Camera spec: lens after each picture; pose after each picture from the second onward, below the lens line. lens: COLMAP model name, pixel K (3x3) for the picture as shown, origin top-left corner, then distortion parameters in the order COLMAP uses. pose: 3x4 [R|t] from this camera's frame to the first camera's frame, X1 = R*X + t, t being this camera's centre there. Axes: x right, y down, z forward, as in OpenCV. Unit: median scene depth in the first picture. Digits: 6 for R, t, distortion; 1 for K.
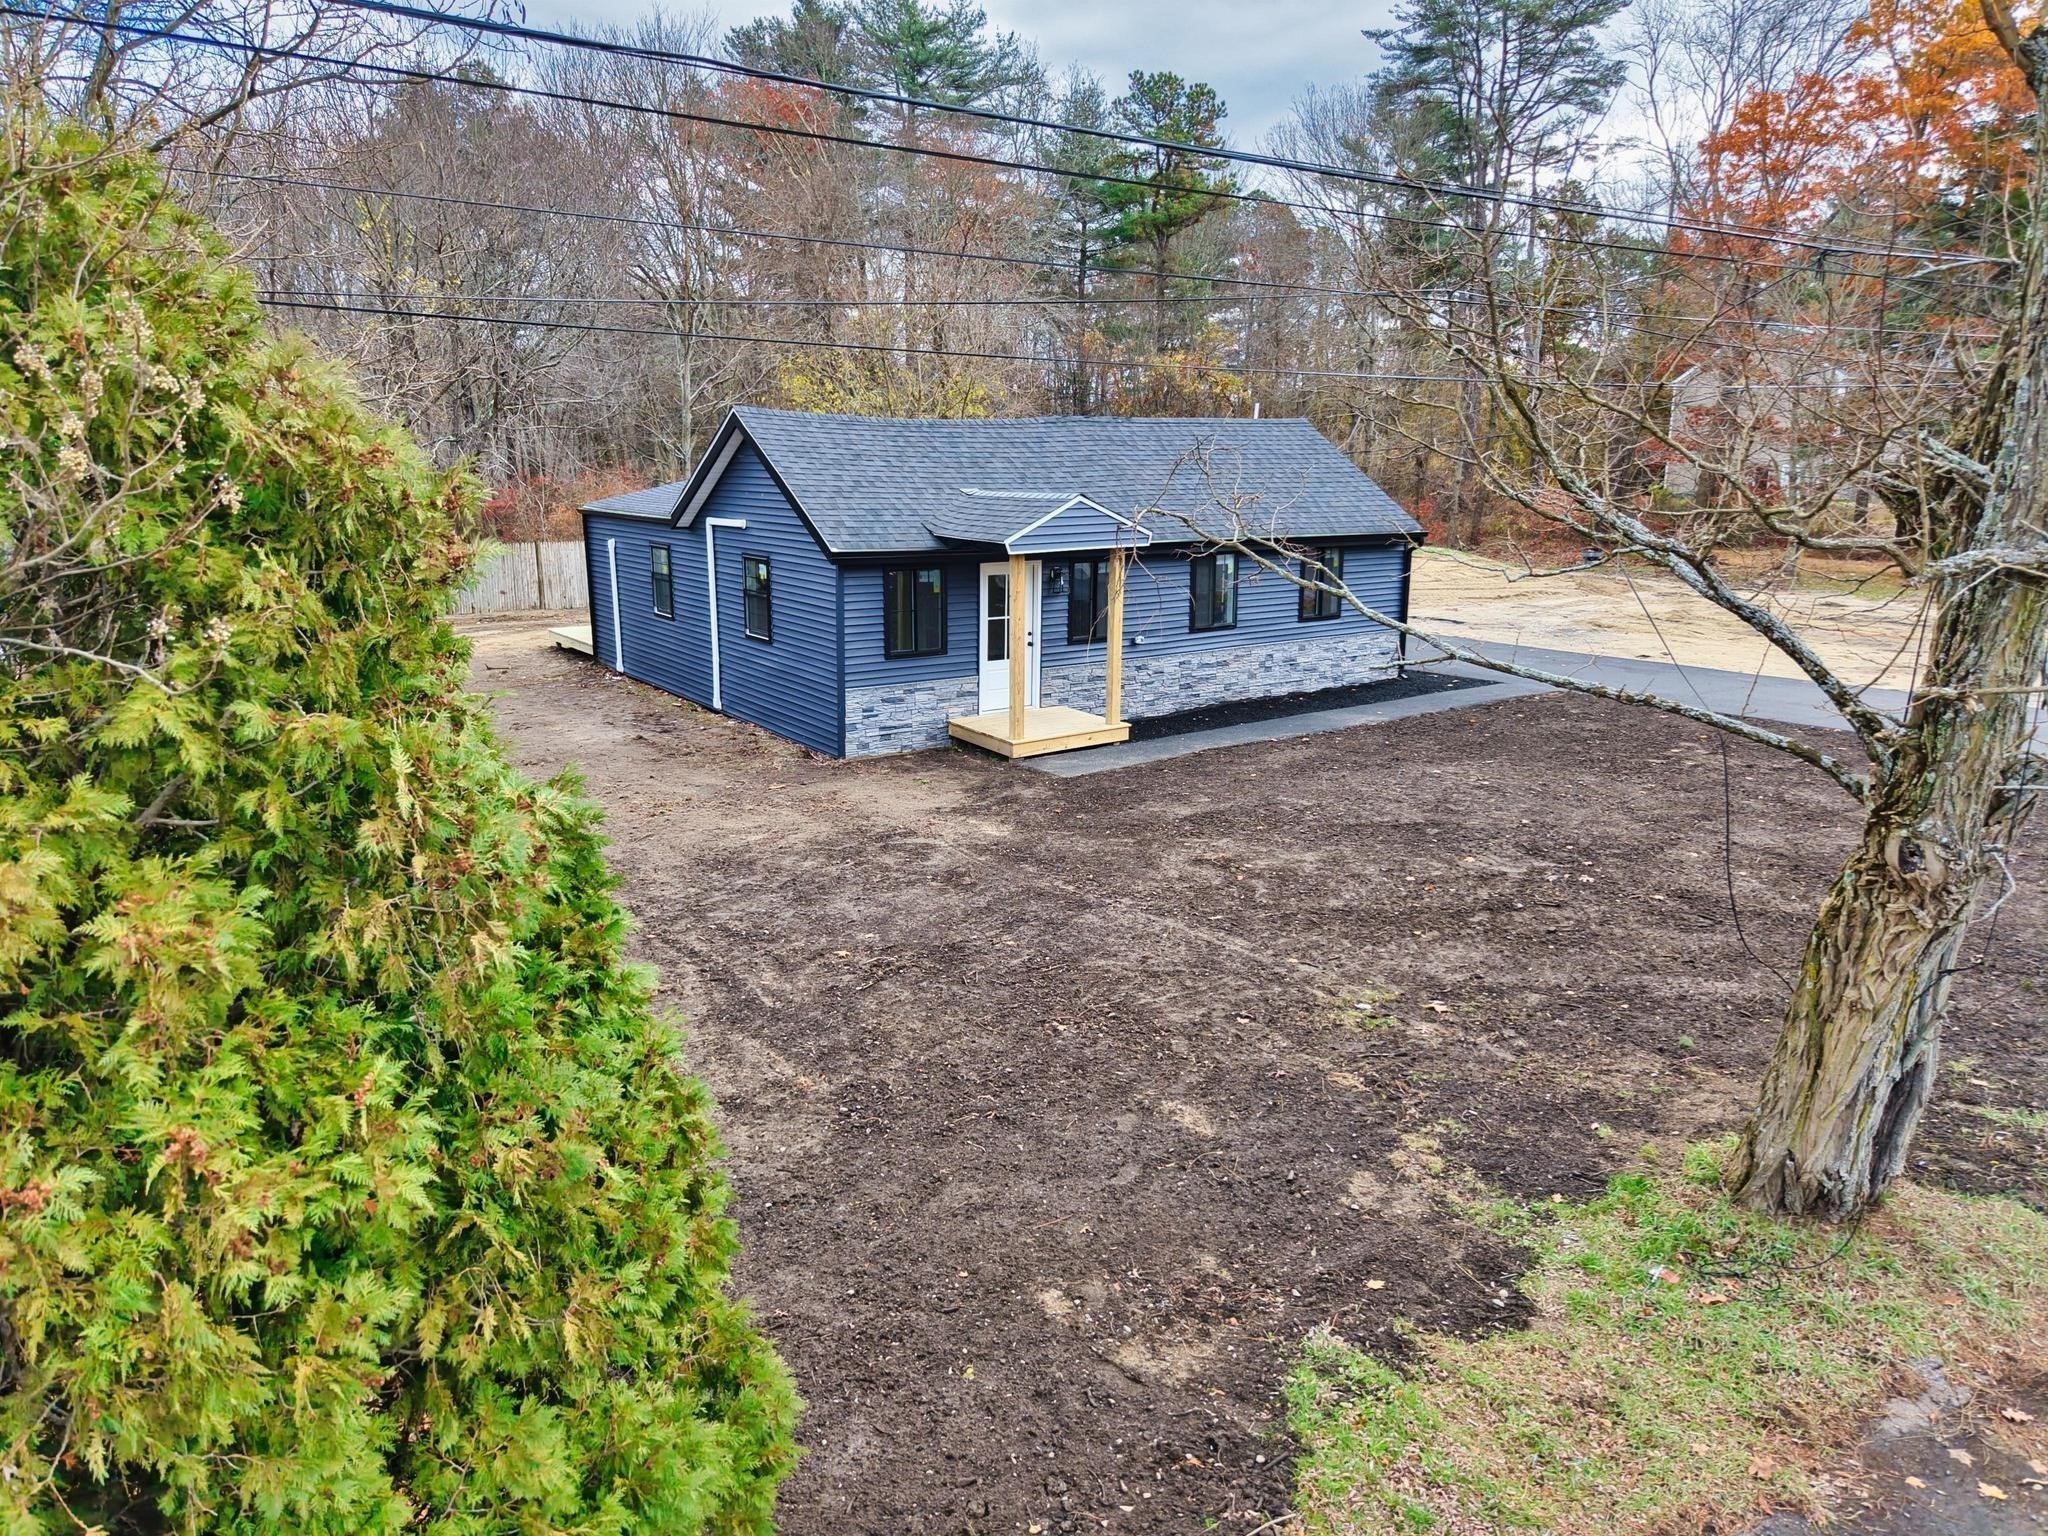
lens RADIAL K [[1380.2, 0, 1039.6], [0, 1380.2, 777.6], [0, 0, 1]] dist [0.005797, -0.023799]
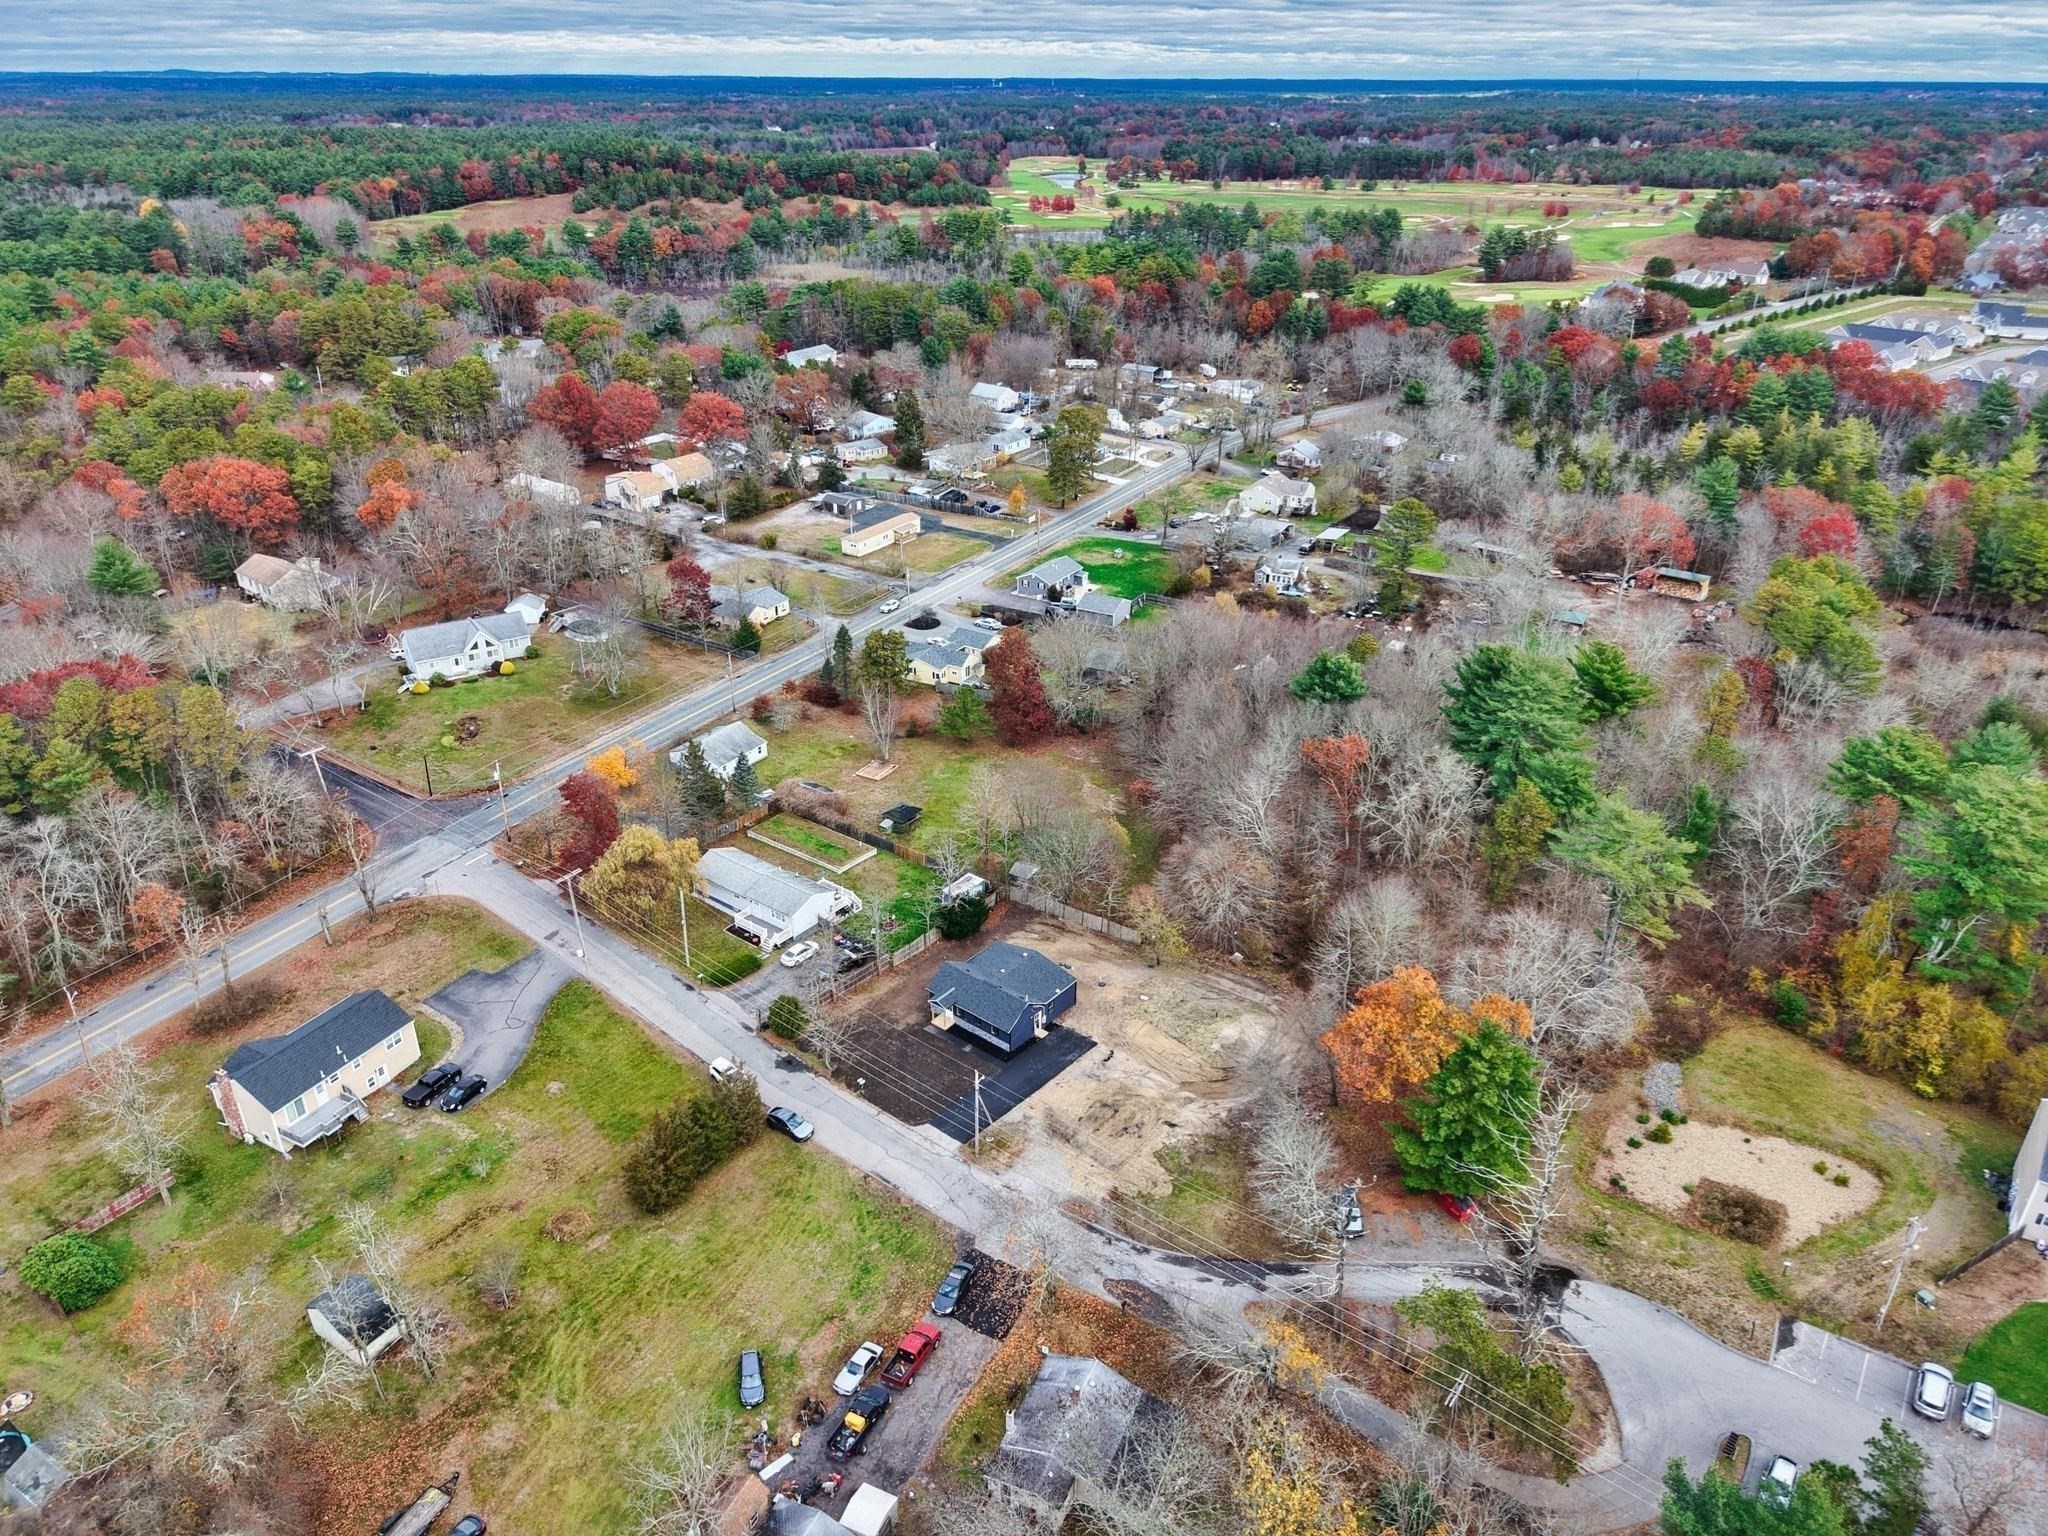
lens RADIAL K [[1380.2, 0, 1035.8], [0, 1380.2, 748.6], [0, 0, 1]] dist [0.005797, -0.023799]
pose [[0.298855, 0.434374, -0.849709, 5.723511], [-0.232378, 0.896724, 0.376678, -4.199559], [0.925573, 0.084881, 0.368930, -1.376334]]
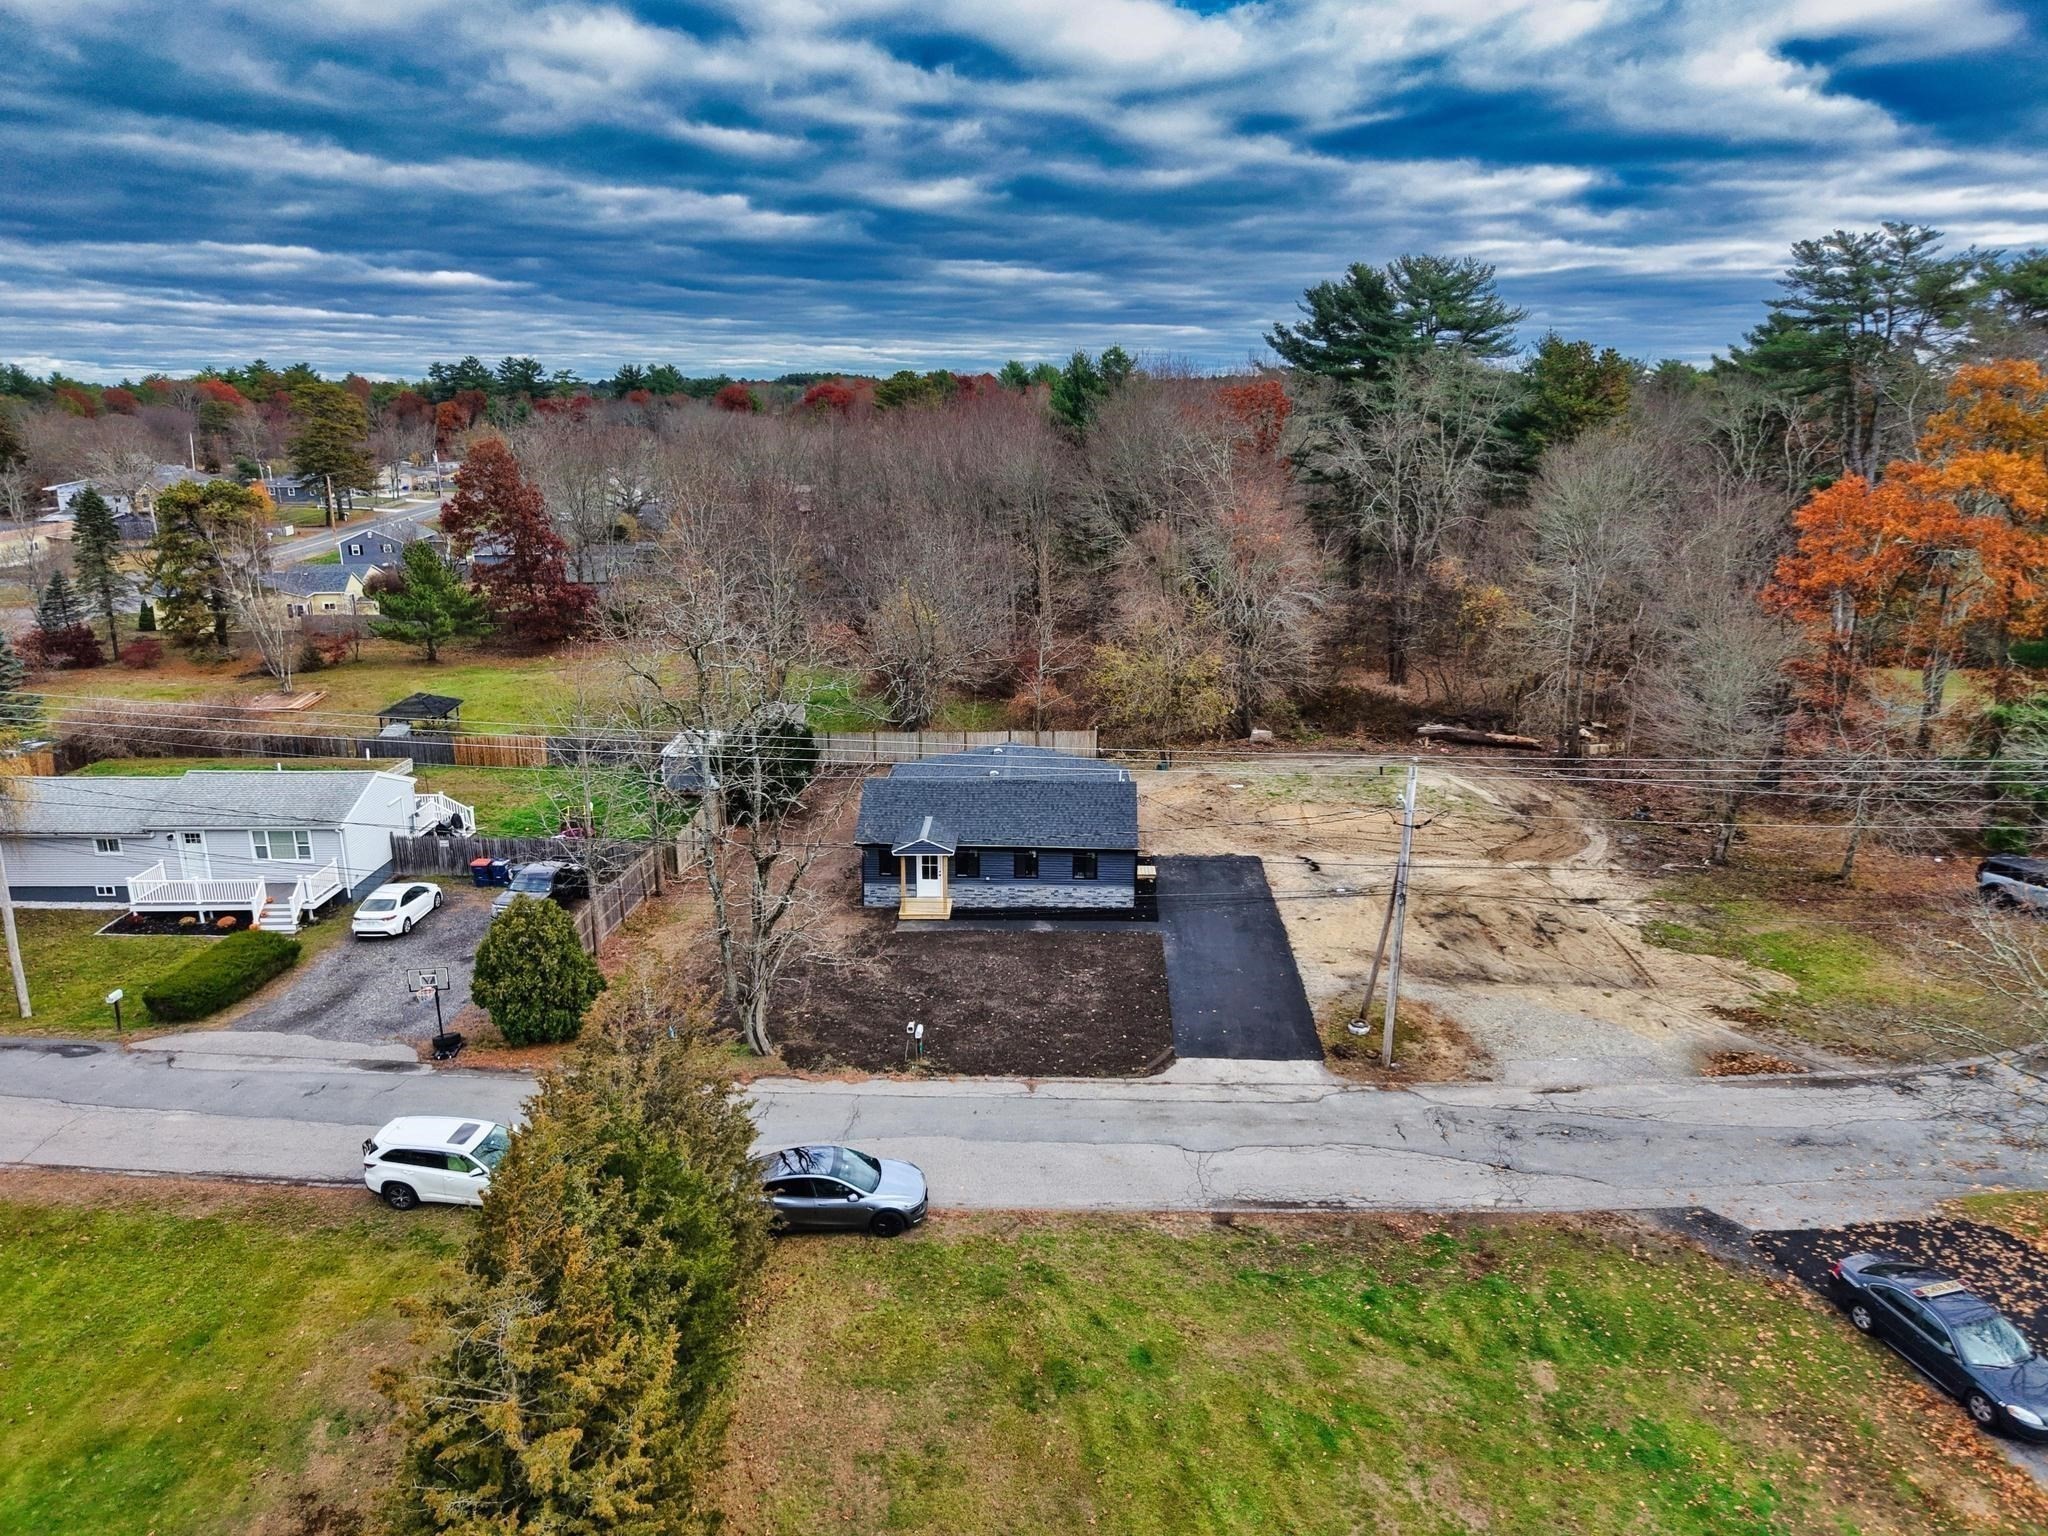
lens RADIAL K [[1380.2, 0, 1015.9], [0, 1380.2, 786.6], [0, 0, 1]] dist [0.005797, -0.023799]
pose [[0.813750, 0.172213, -0.555116, 1.644413], [-0.143966, 0.985055, 0.094553, -0.563497], [0.563103, 0.002975, 0.826381, -1.207913]]
